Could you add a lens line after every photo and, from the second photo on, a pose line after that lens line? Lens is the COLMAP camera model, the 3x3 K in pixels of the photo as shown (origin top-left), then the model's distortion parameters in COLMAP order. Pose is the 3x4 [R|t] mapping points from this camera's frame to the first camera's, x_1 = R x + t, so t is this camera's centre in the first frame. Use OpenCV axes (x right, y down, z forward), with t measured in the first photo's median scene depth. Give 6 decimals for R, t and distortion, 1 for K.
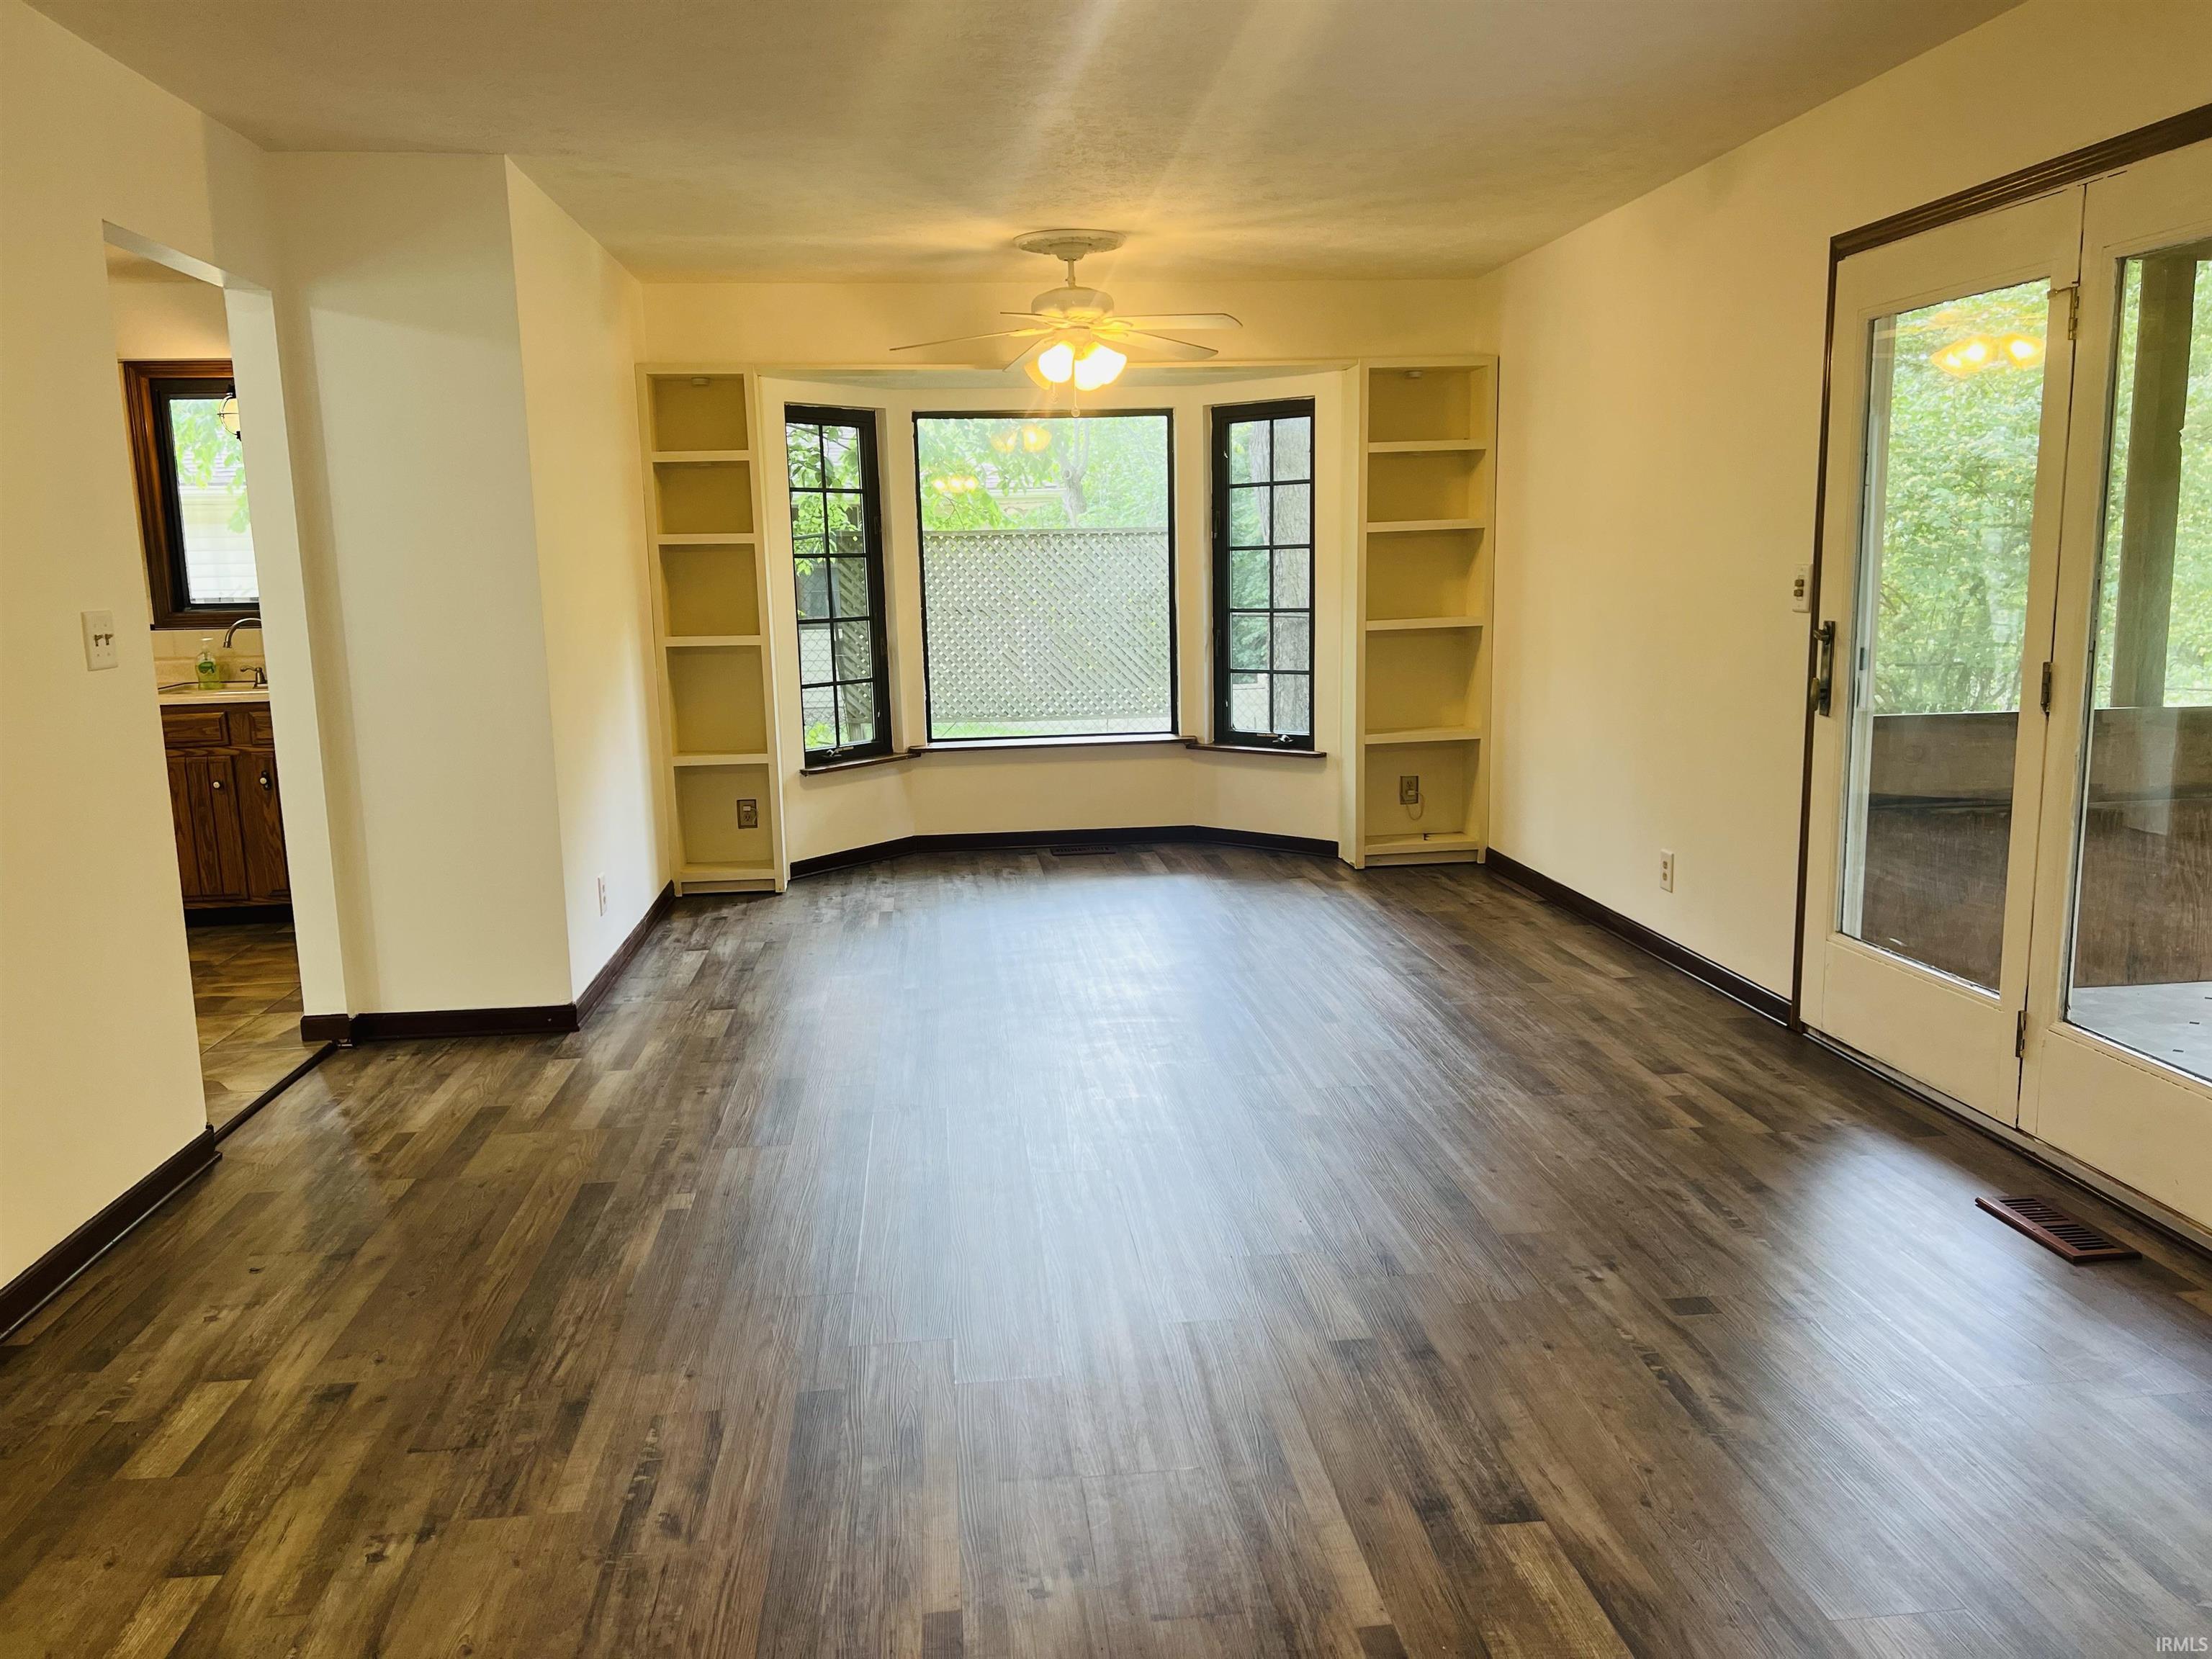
lens RADIAL K [[1658.3, 0, 1102.4], [0, 1658.3, 851.1], [0, 0, 1]] dist [0.056377, -0.070967]
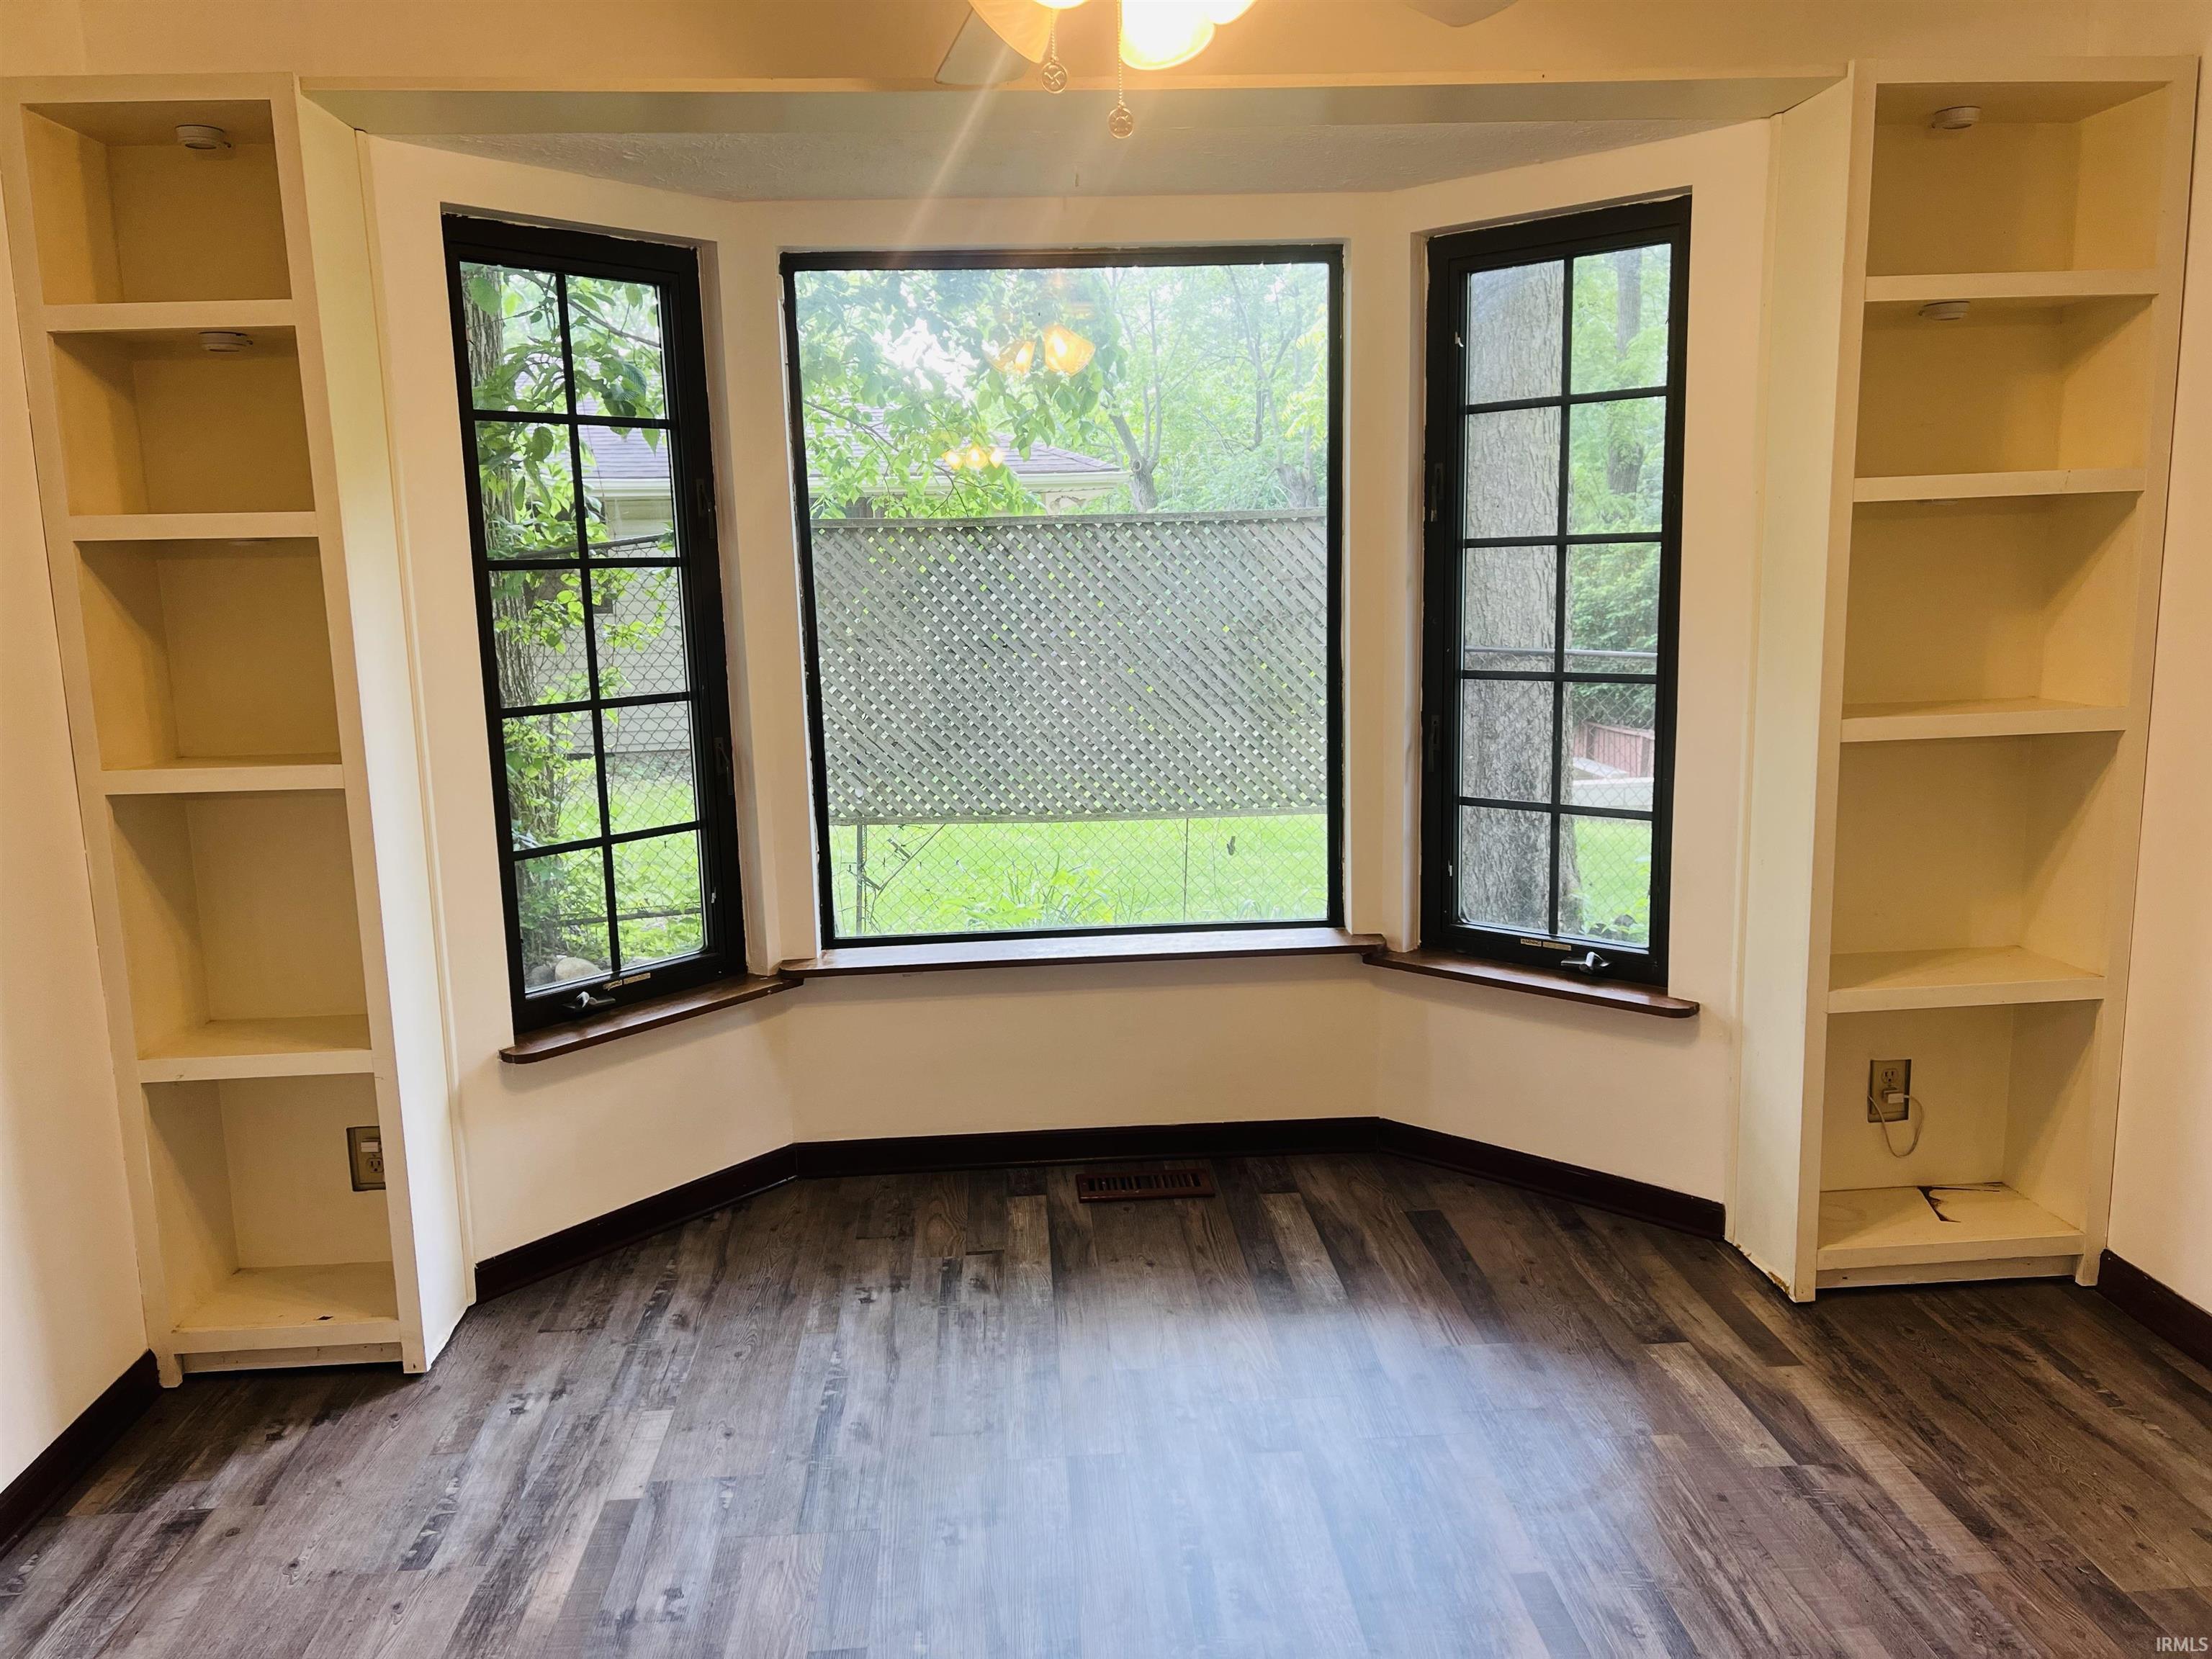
lens RADIAL K [[1658.3, 0, 1102.9], [0, 1658.3, 837.2], [0, 0, 1]] dist [0.056377, -0.070967]
pose [[0.999112, 0.003196, -0.042017, -0.004980], [-0.003465, 0.999974, -0.006328, -0.107742], [0.041996, 0.006468, 0.999097, 0.589607]]
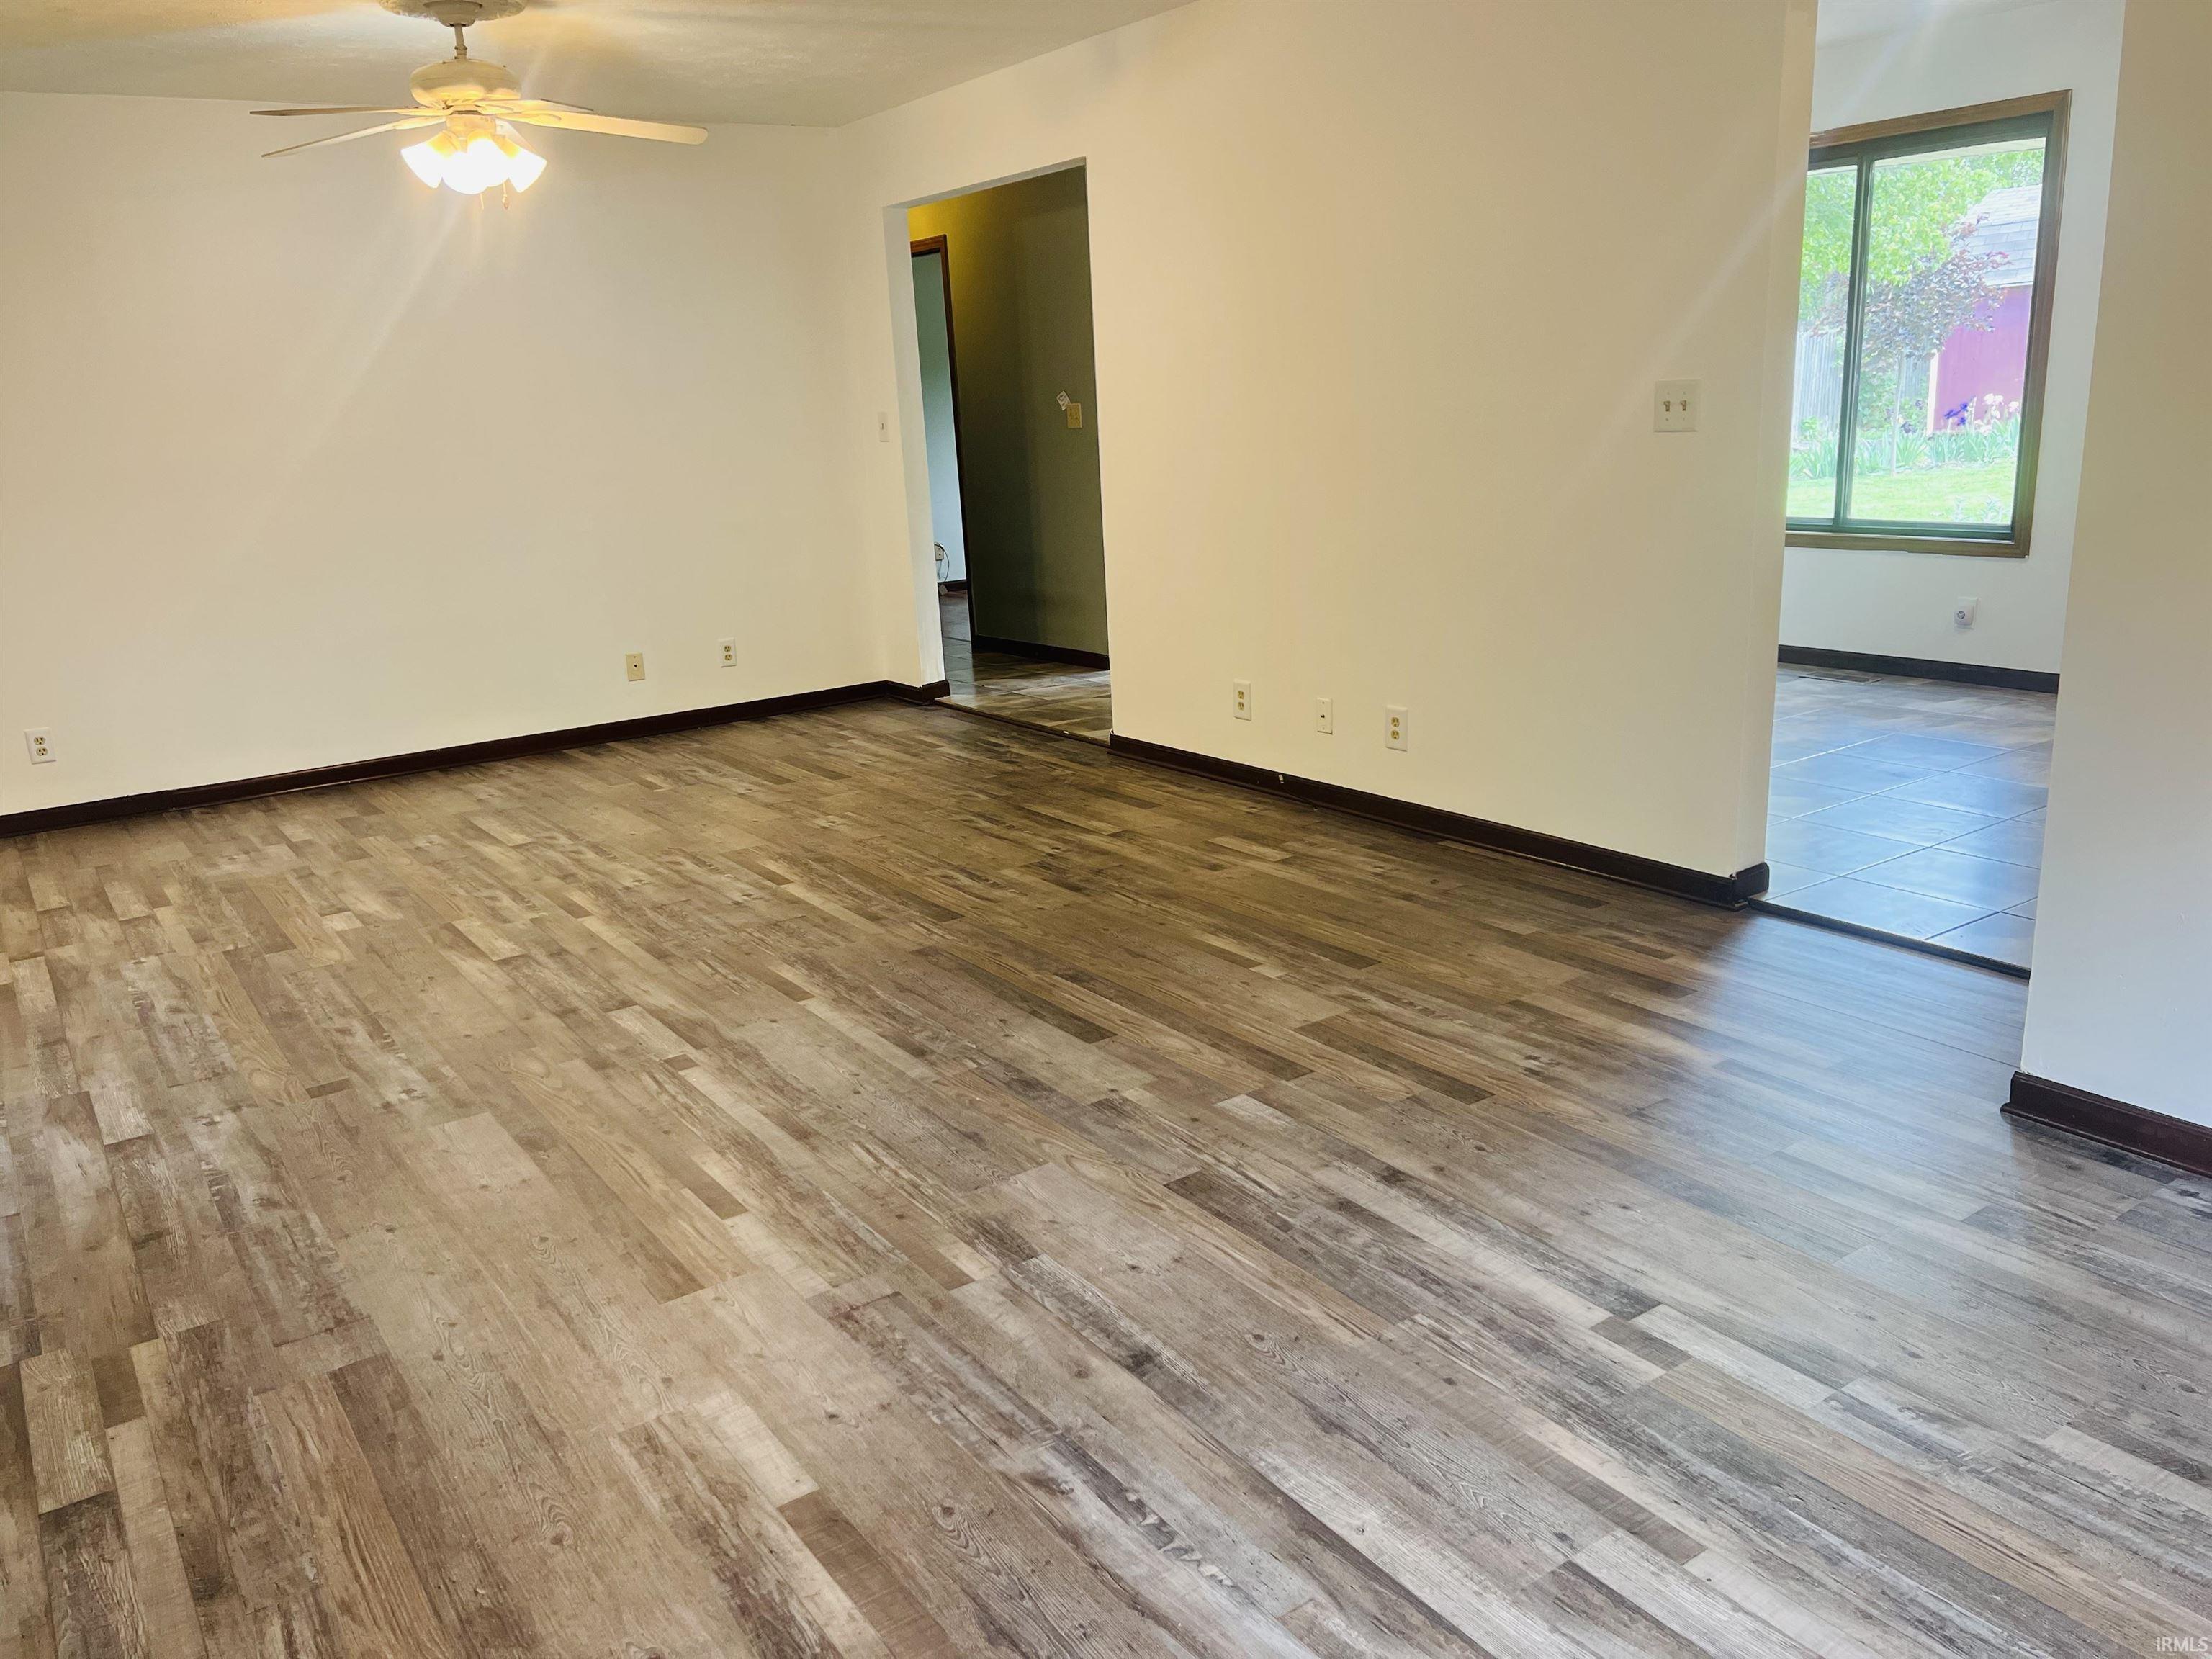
lens RADIAL K [[1658.3, 0, 1110.5], [0, 1658.3, 823.1], [0, 0, 1]] dist [0.056377, -0.070967]
pose [[-0.870497, 0.184574, -0.456255, 0.167114], [-0.019678, 0.913225, 0.406980, -0.168638], [0.491781, 0.363253, -0.791327, 0.940436]]
